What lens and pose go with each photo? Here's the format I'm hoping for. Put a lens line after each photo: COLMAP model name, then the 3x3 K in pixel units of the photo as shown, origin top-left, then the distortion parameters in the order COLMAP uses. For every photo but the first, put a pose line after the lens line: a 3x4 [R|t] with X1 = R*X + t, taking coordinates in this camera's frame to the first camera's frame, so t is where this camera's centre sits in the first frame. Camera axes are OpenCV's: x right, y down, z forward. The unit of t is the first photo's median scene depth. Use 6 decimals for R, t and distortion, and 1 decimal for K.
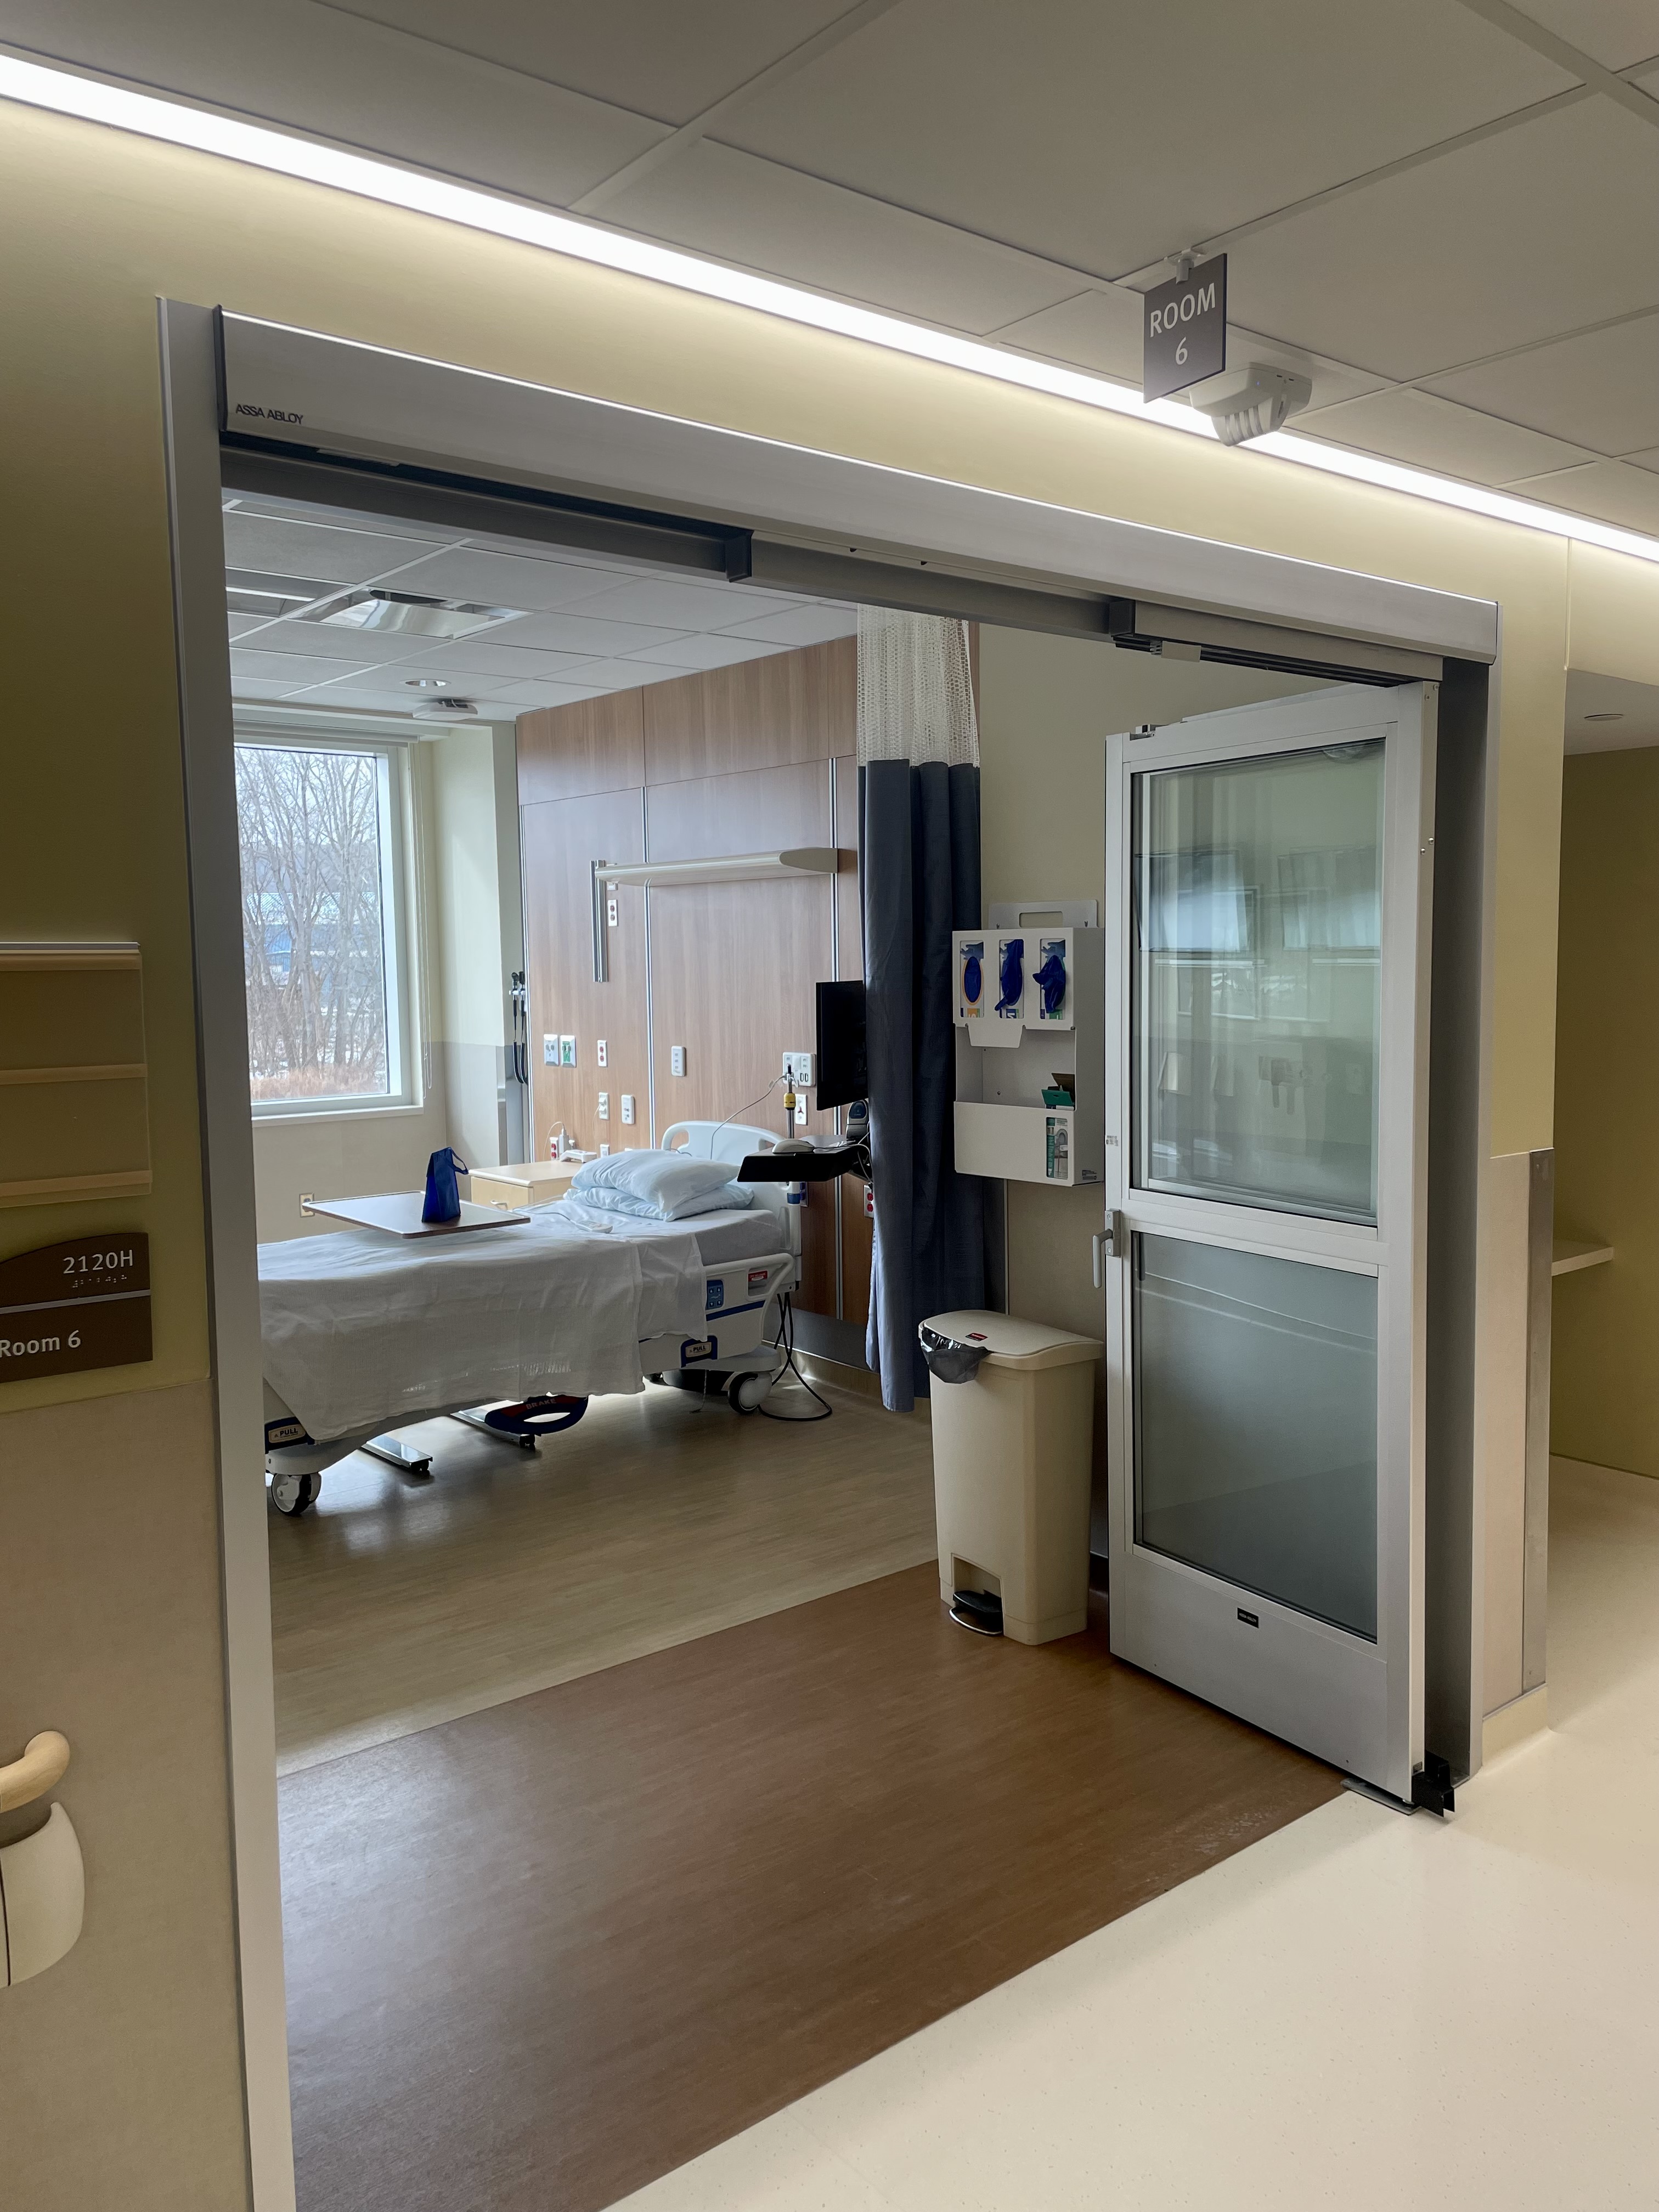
lens RADIAL K [[1690.9, 0, 821.7], [0, 1690.9, 1105.0], [0, 0, 1]] dist [-0.015394, -0.005560]
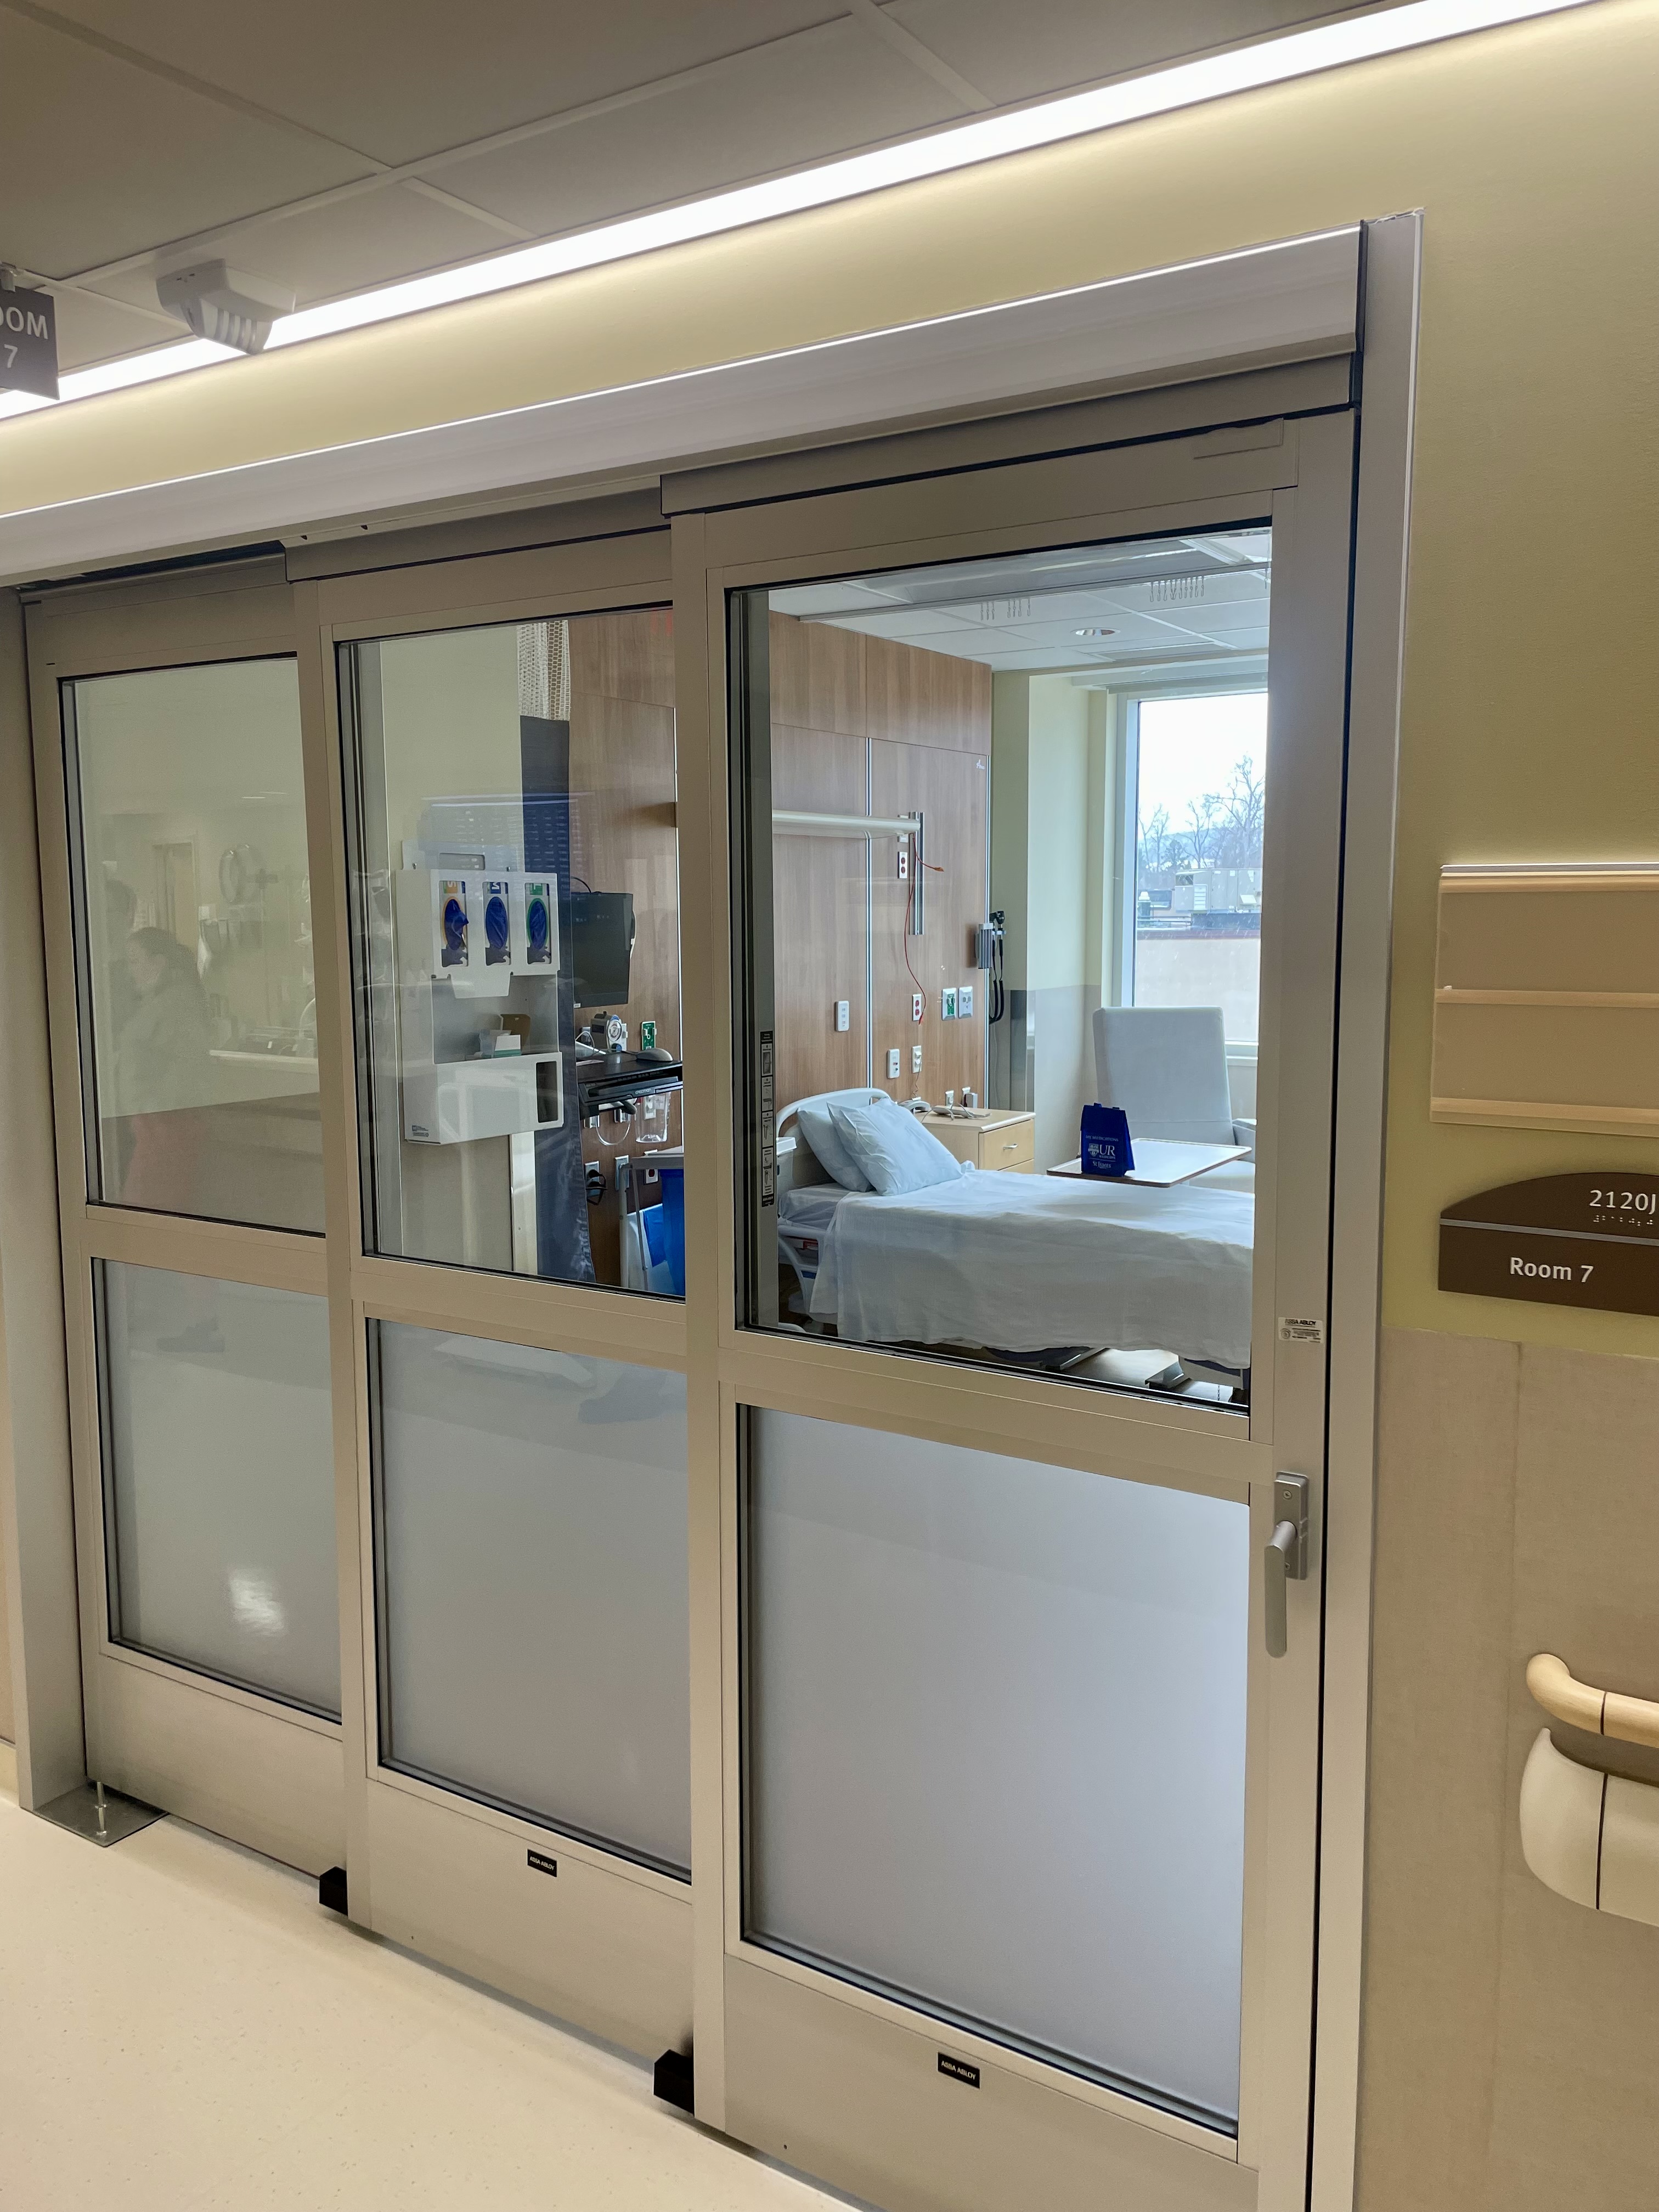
lens RADIAL K [[1690.9, 0, 821.5], [0, 1690.9, 1105.2], [0, 0, 1]] dist [-0.015394, -0.005560]
pose [[0.345836, 0.123784, -0.930094, 0.304711], [-0.077647, 0.991635, 0.103103, -0.024856], [0.935077, 0.036562, 0.352554, 0.235885]]
